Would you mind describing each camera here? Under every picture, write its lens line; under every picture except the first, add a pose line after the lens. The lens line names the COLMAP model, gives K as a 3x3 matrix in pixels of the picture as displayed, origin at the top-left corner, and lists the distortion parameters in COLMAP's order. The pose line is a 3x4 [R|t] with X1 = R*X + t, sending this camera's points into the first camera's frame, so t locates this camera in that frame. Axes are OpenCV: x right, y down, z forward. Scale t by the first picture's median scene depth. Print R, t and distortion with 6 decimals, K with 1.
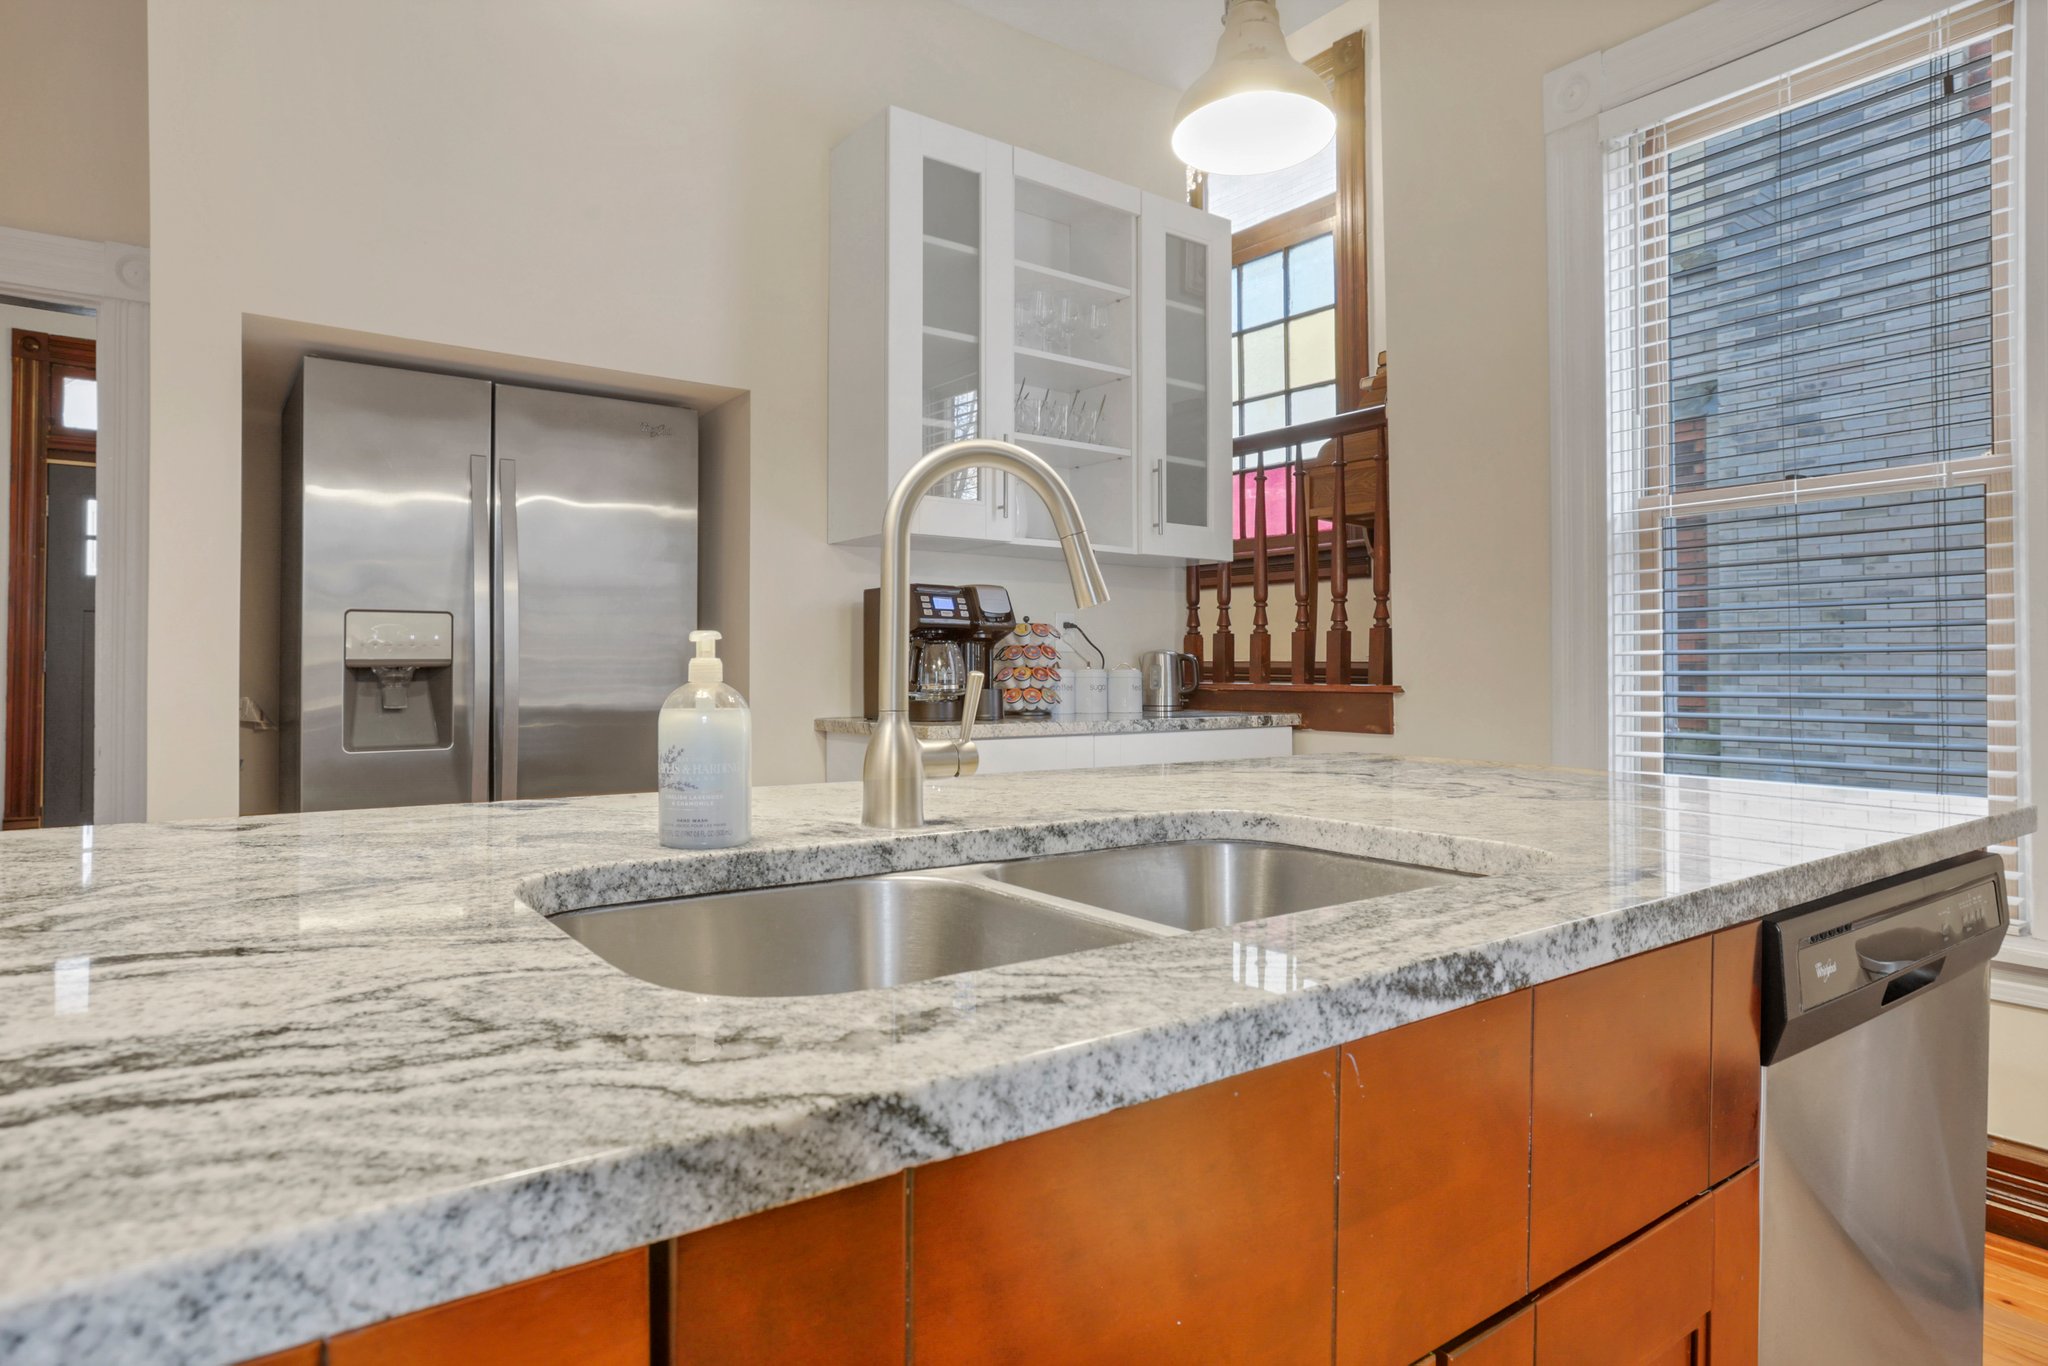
lens RADIAL K [[1187.9, 0, 1024.0], [0, 1187.9, 683.0], [0, 0, 1]] dist [-0.073502, -0.000157]
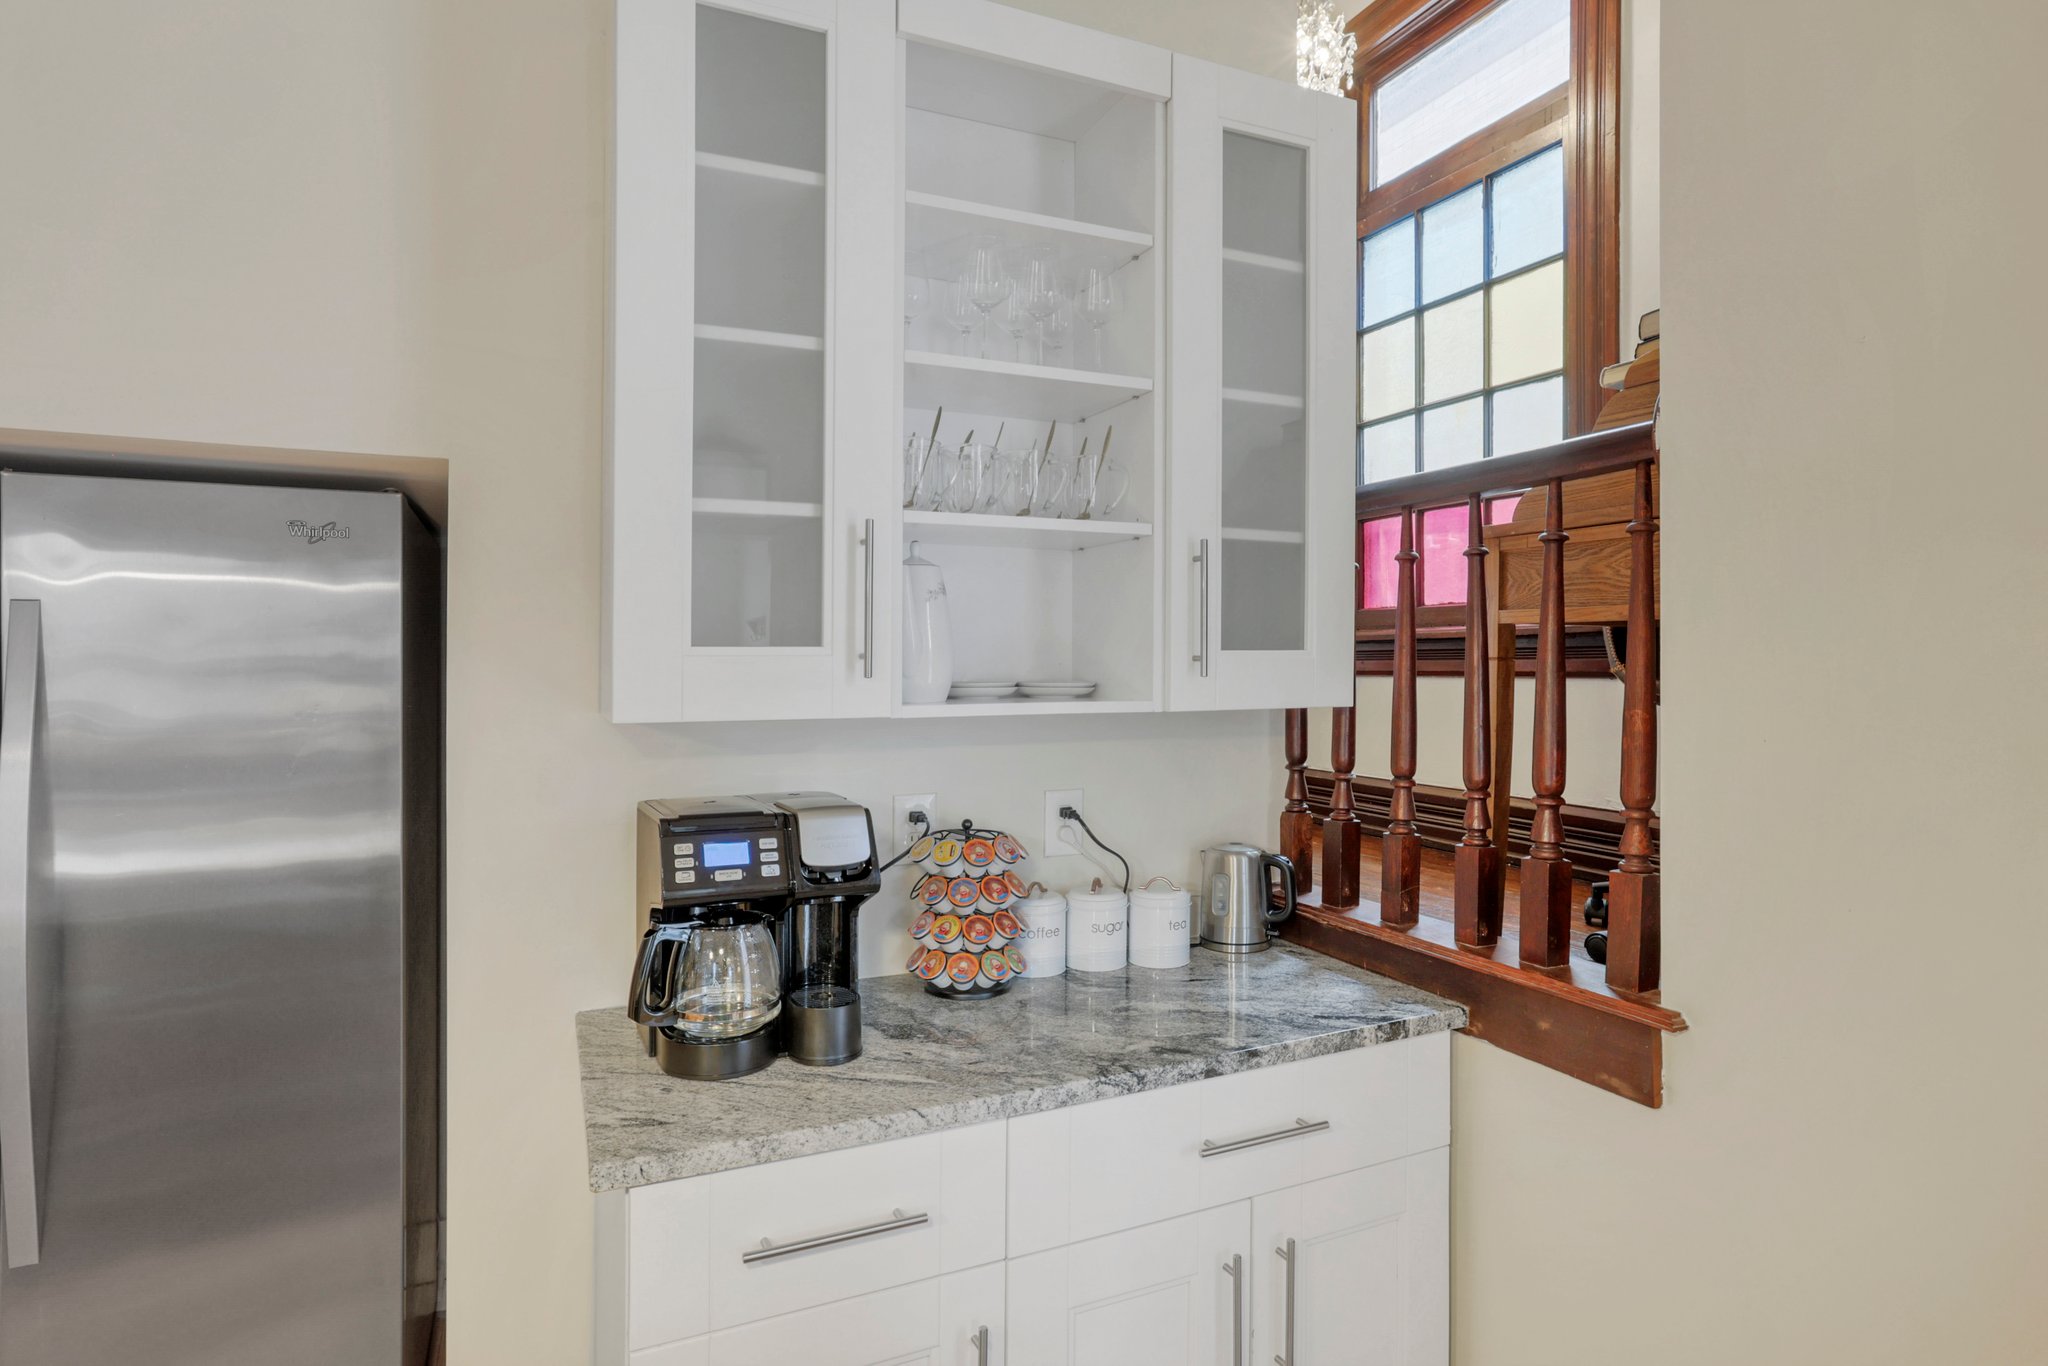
lens RADIAL K [[1063.7, 0, 1036.3], [0, 1063.7, 665.2], [0, 0, 1]] dist [-0.009126, 0.000619]
pose [[0.976026, -0.000579, -0.217655, 0.146303], [0.001522, 0.999990, 0.004164, -0.131727], [0.217650, -0.004396, 0.976017, 0.493150]]
